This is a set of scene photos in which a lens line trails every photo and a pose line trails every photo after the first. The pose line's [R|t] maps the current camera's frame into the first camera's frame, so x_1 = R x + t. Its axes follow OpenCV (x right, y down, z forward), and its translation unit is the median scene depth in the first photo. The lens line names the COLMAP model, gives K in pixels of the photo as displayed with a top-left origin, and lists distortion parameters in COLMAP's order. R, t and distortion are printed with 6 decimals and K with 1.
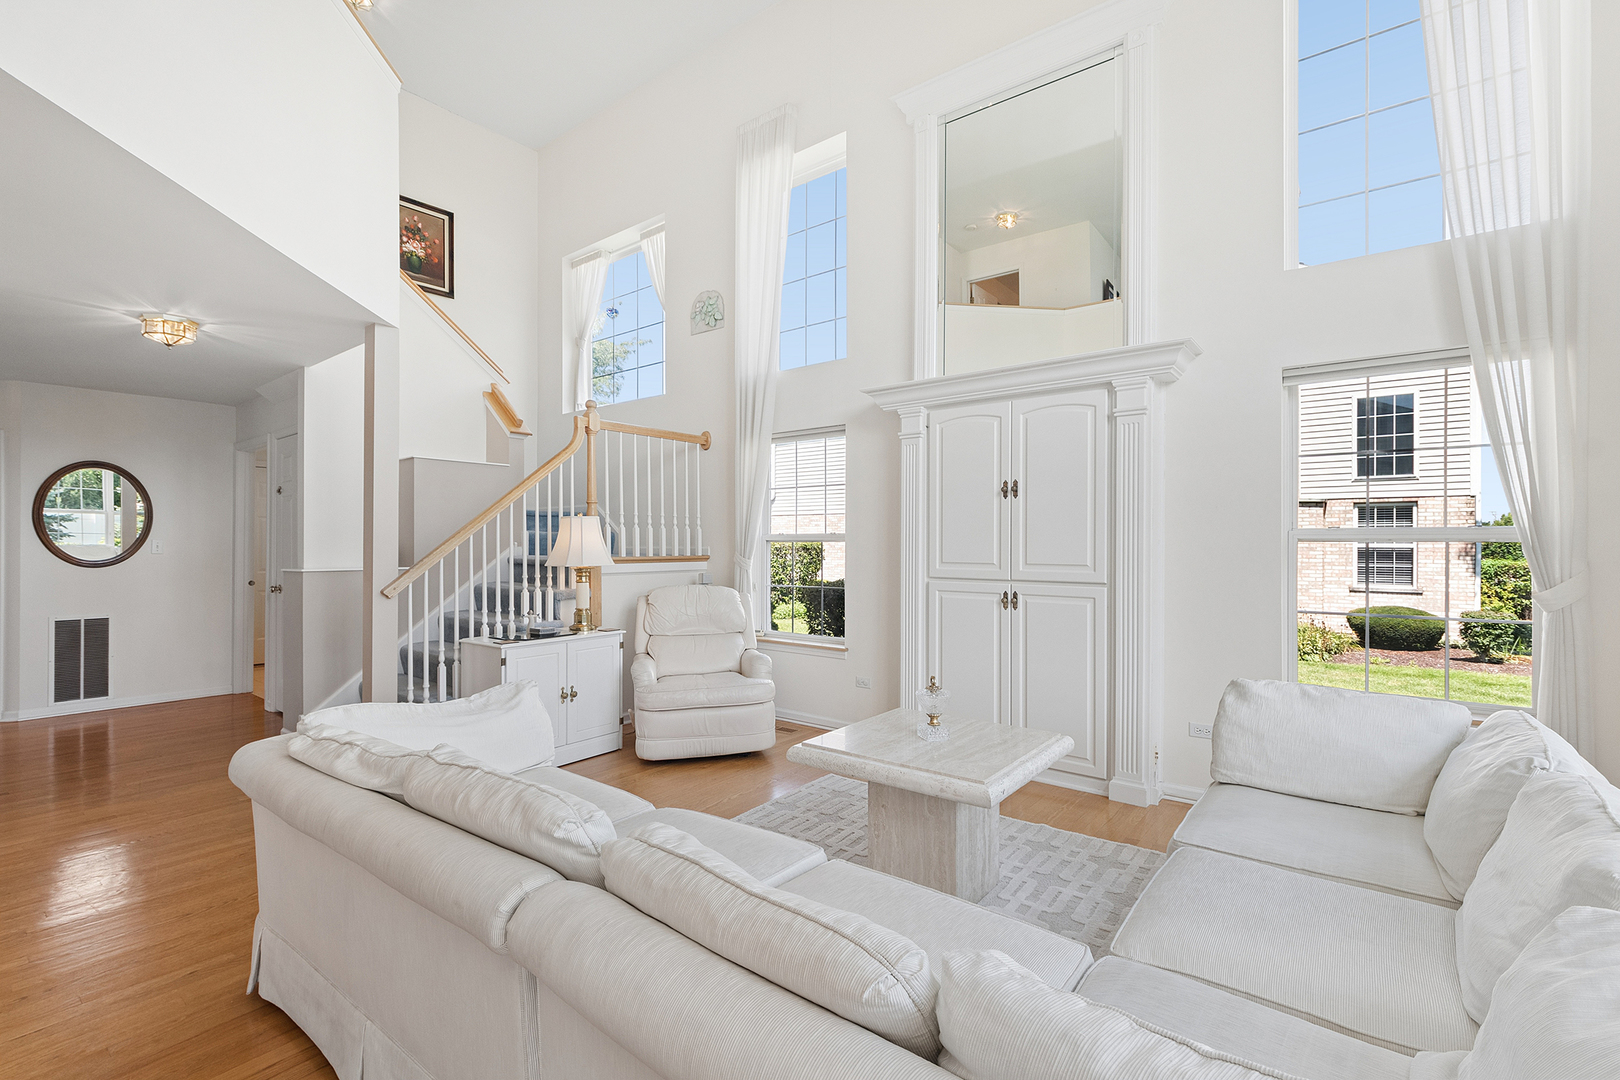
lens RADIAL K [[720.3, 0, 810.8], [0, 720.3, 543.5], [0, 0, 1]] dist [0.001207, 0.000462]
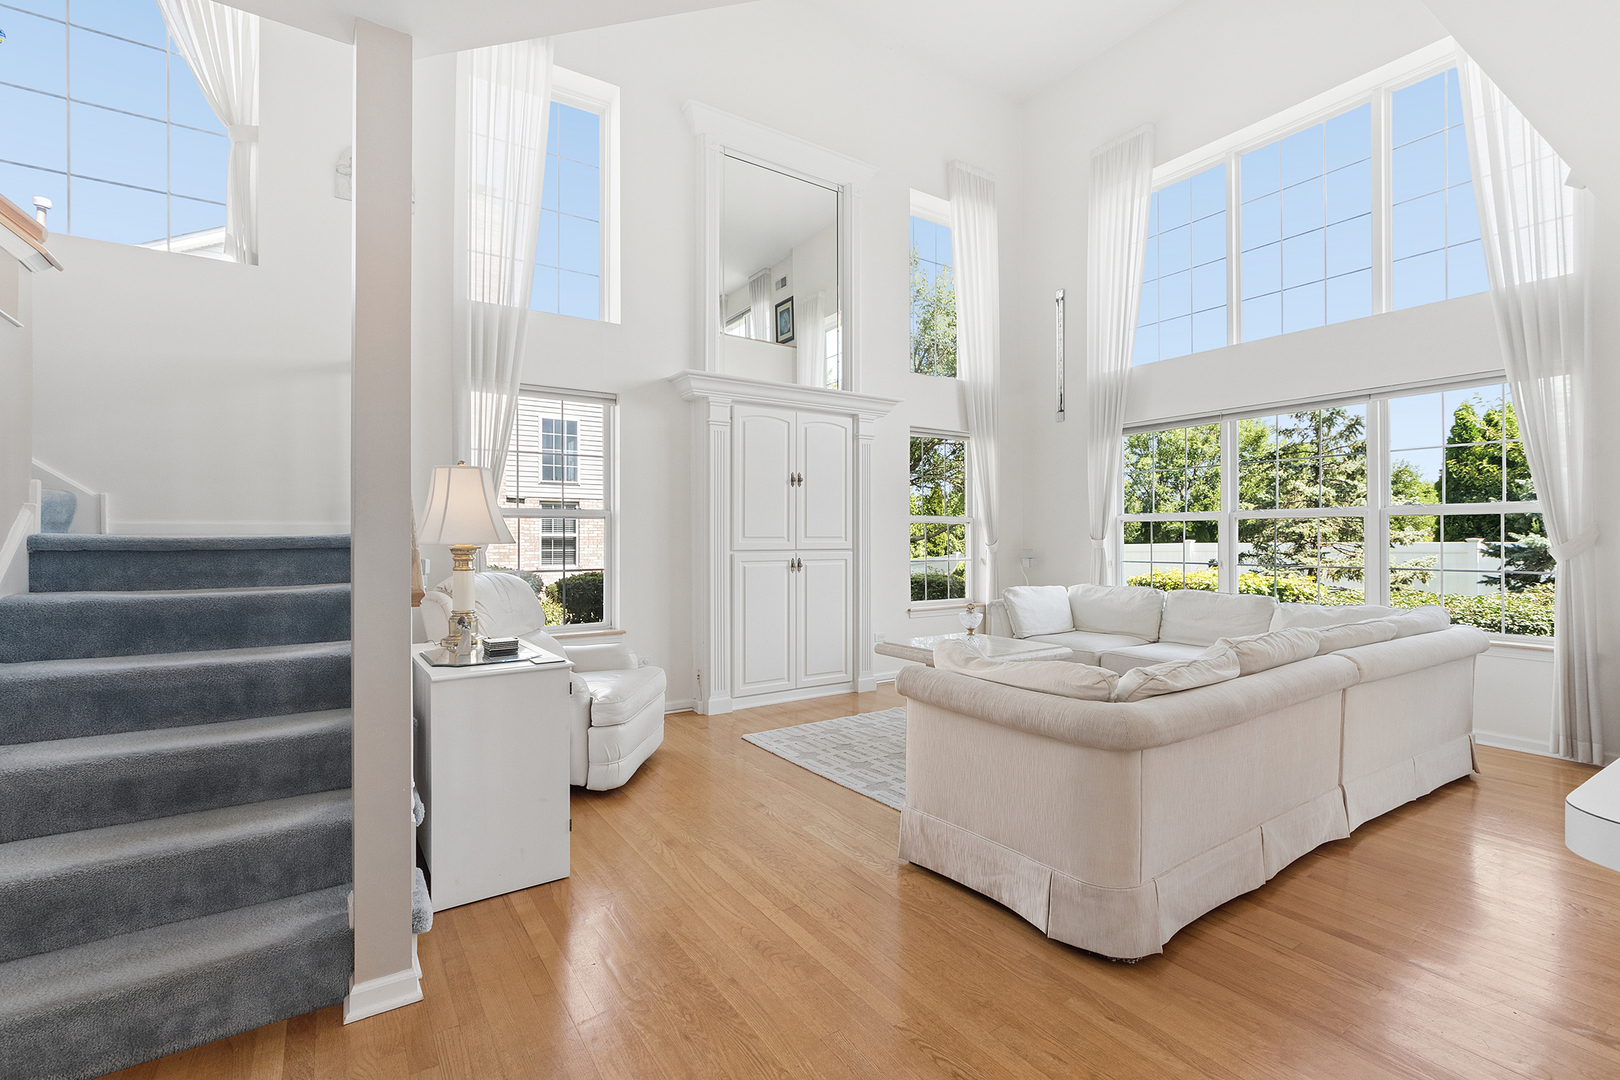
lens RADIAL K [[717.7, 0, 805.2], [0, 717.7, 535.9], [0, 0, 1]] dist [0.000591, 0.000074]
pose [[0.307860, 0.000507, 0.951432, -0.718974], [0.003906, 0.999991, -0.001797, 0.021569], [-0.951424, 0.004269, 0.307855, 0.445732]]
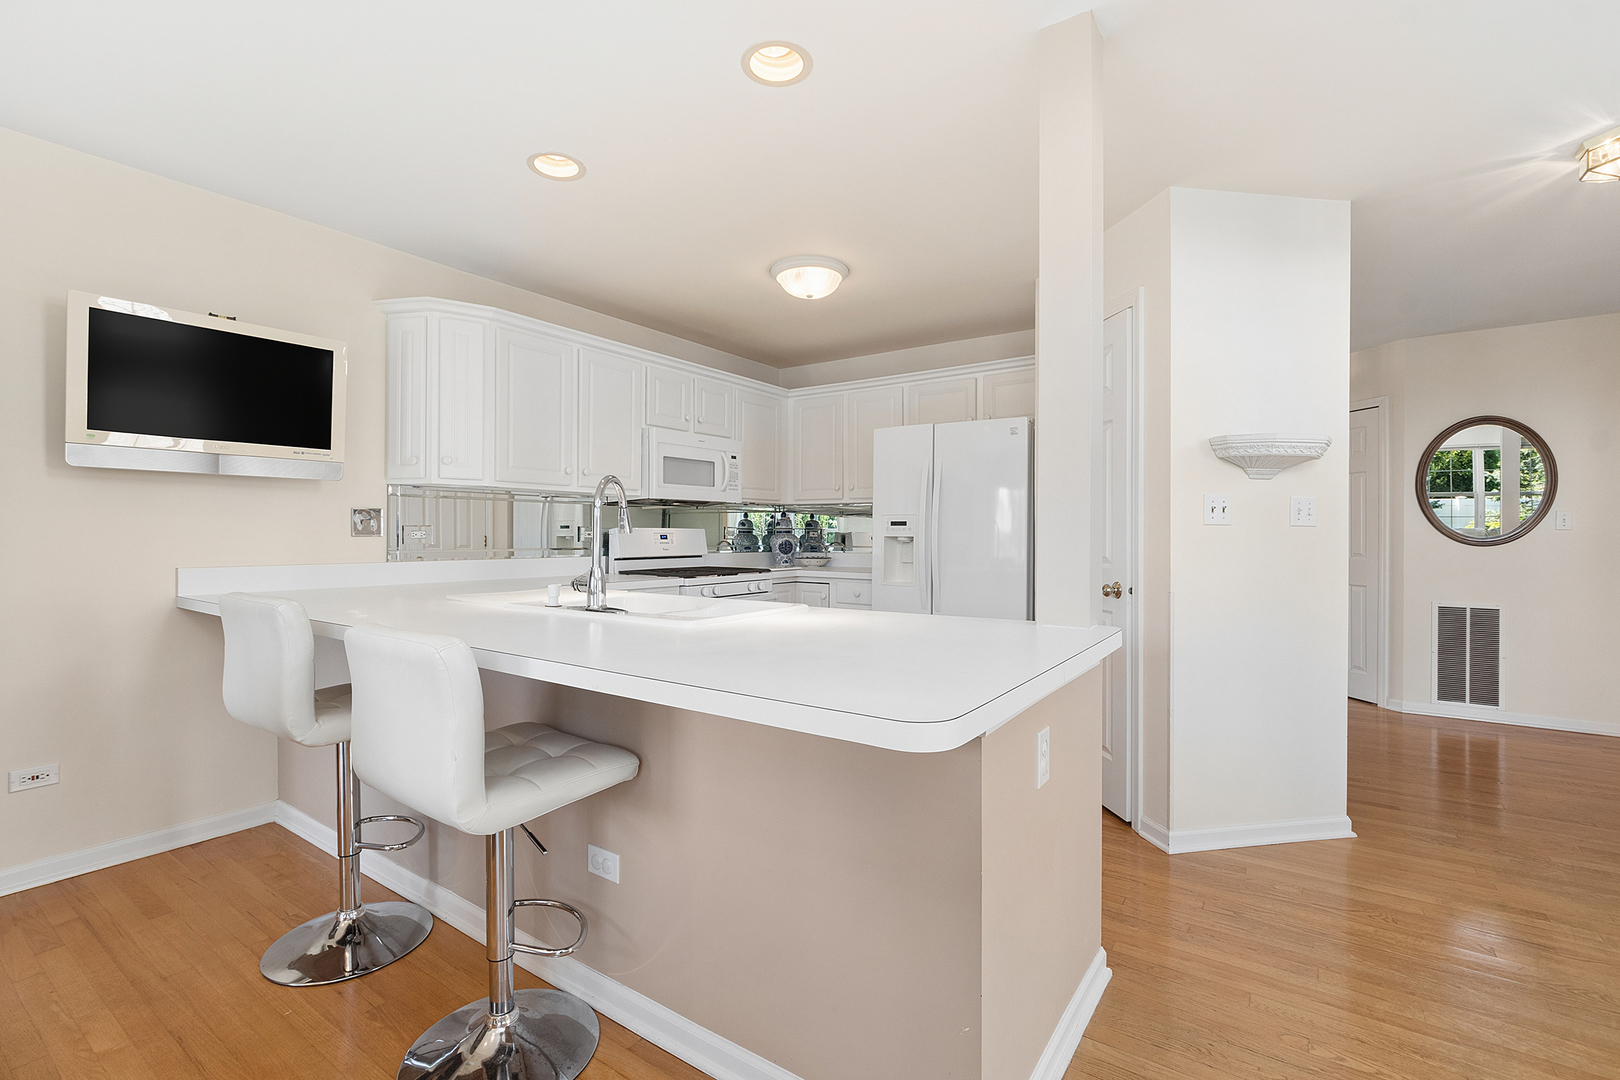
lens RADIAL K [[745.0, 0, 812.3], [0, 745.0, 528.6], [0, 0, 1]] dist [0.002635, 0.000357]
pose [[0.062500, -0.005951, -0.998027, -0.209829], [-0.005958, 0.999962, -0.006335, 0.025436], [0.998027, 0.006342, 0.062462, 0.203284]]
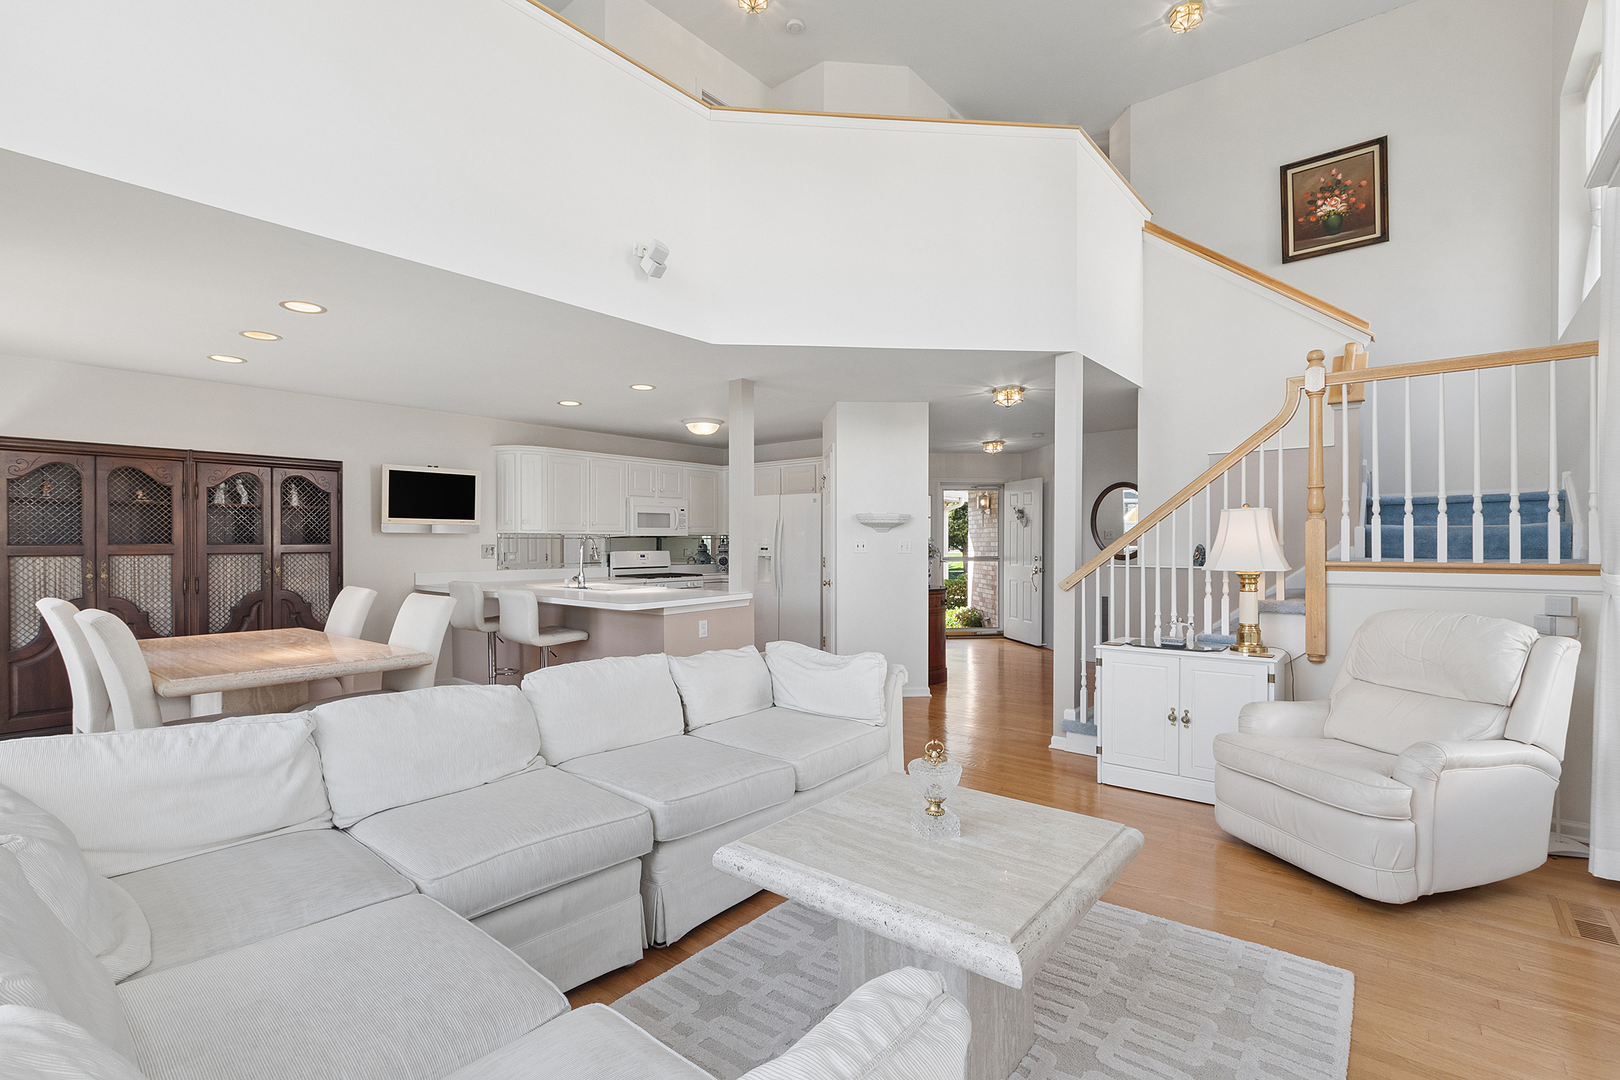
lens RADIAL K [[741.3, 0, 811.6], [0, 741.3, 548.9], [0, 0, 1]] dist [-0.002863, -0.000316]
pose [[-0.016801, 0.009686, -0.999812, 0.445205], [-0.001600, 0.999952, 0.009714, -0.000266], [0.999858, 0.001763, -0.016785, 0.463905]]
